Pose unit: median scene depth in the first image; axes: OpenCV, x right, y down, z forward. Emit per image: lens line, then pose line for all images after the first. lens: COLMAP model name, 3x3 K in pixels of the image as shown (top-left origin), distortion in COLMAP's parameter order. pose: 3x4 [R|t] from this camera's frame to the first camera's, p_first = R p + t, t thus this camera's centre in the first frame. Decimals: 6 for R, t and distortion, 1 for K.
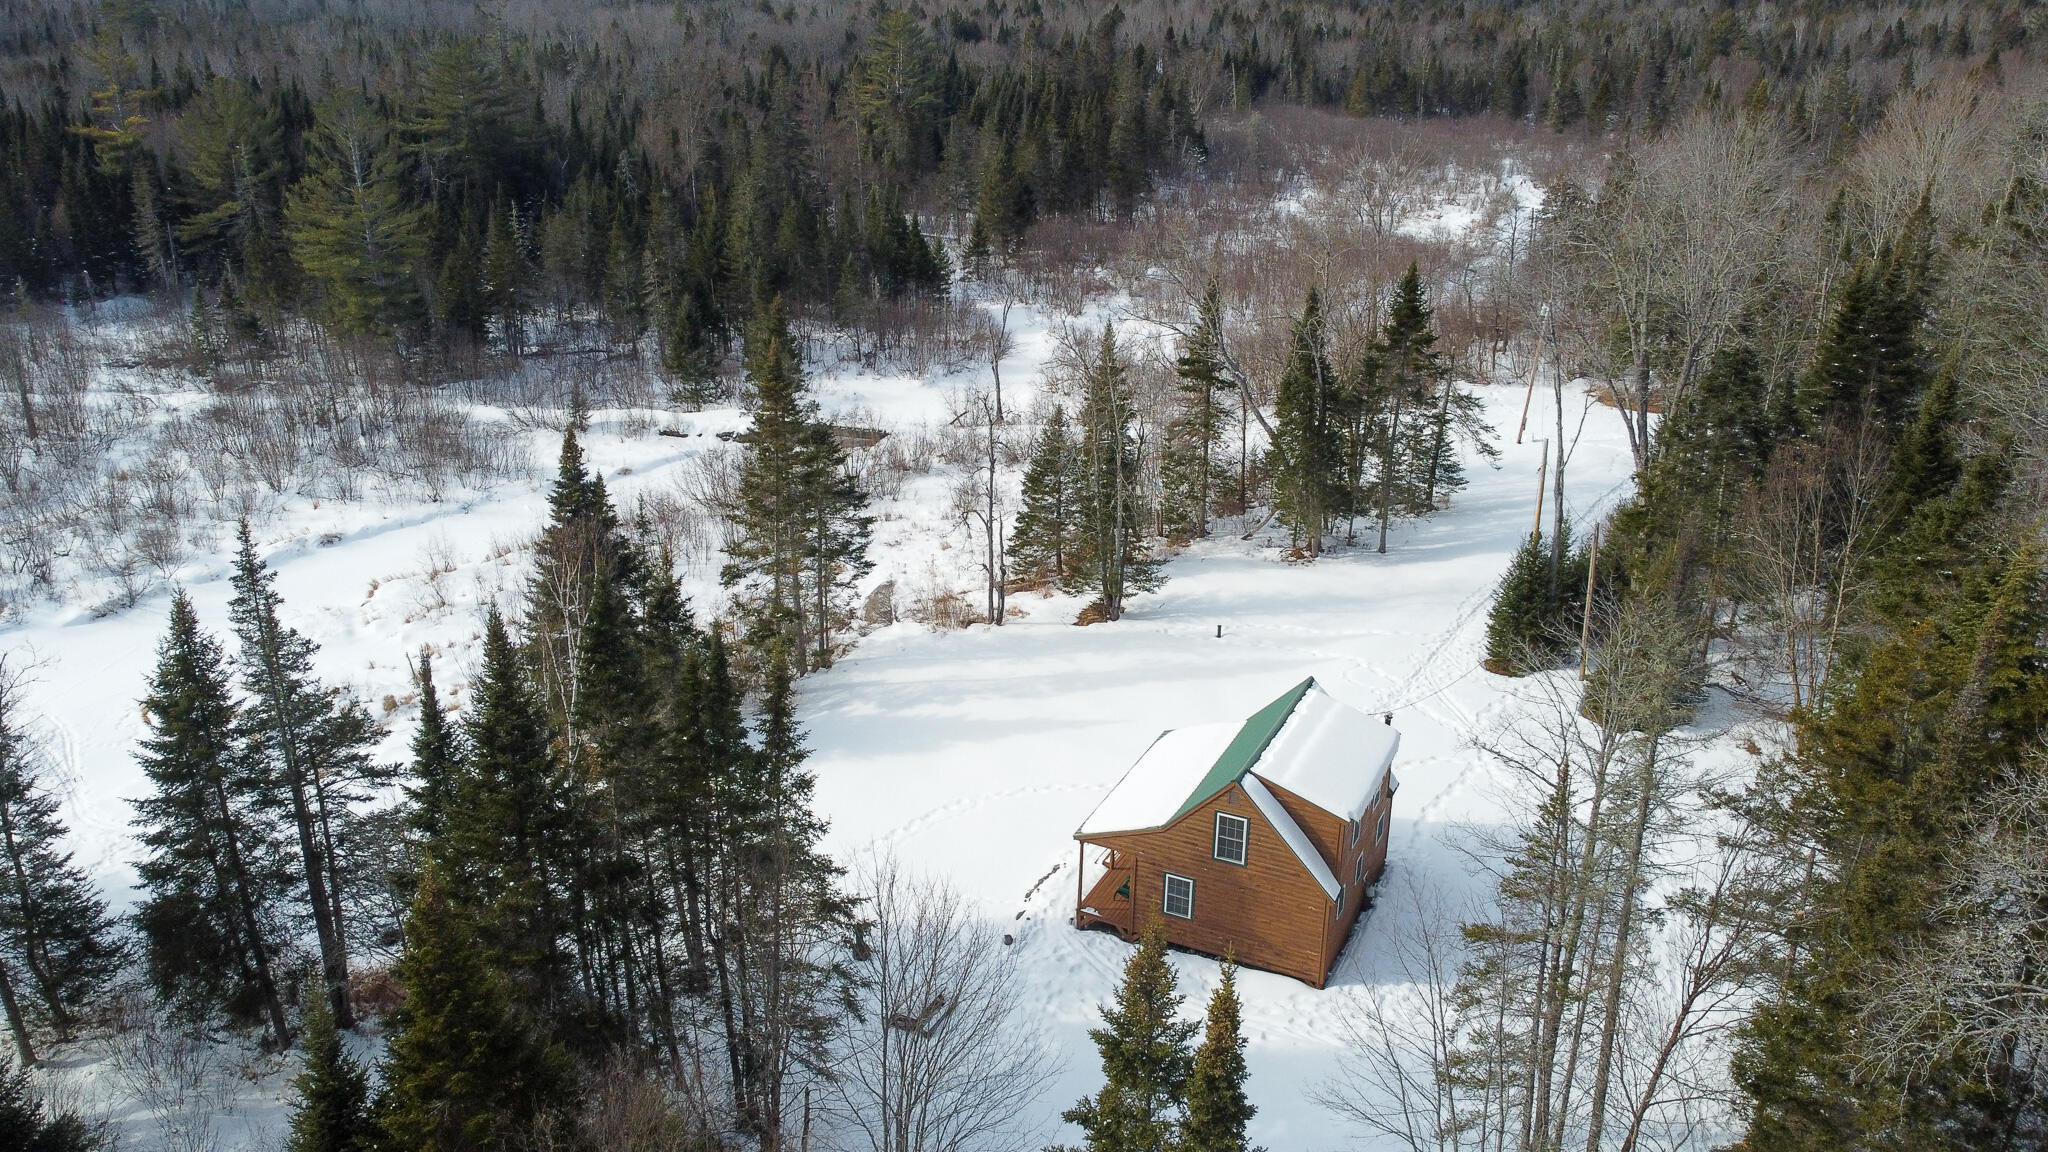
lens RADIAL K [[1542.4, 0, 1020.7], [0, 1542.4, 579.1], [0, 0, 1]] dist [0.003609, -0.009945]
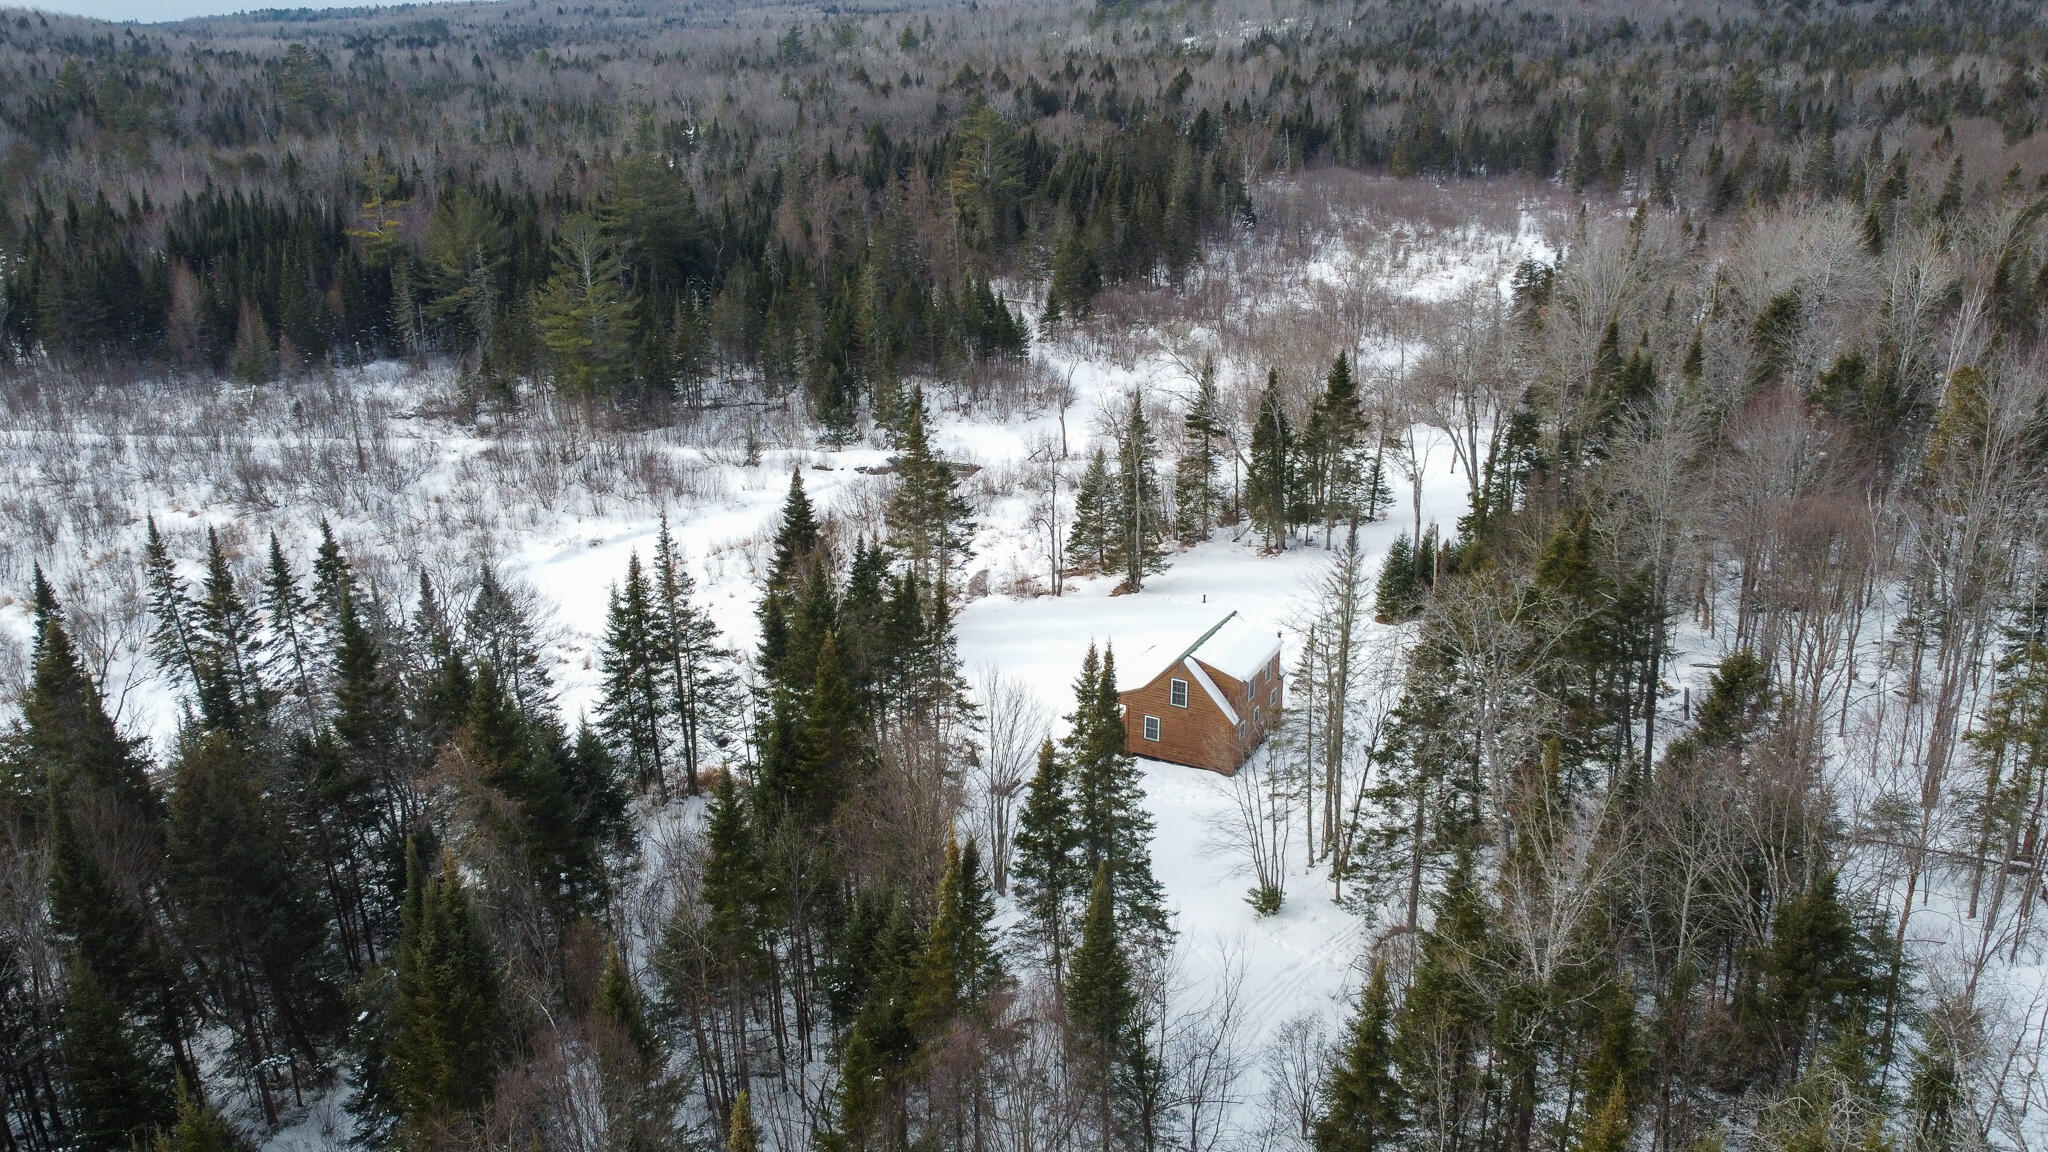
lens RADIAL K [[1542.4, 0, 1022.9], [0, 1542.4, 570.6], [0, 0, 1]] dist [0.003609, -0.009945]
pose [[0.998675, -0.000060, -0.051470, 0.017211], [-0.001180, 0.999710, -0.024066, 0.025238], [0.051457, 0.024094, 0.998385, -0.303600]]
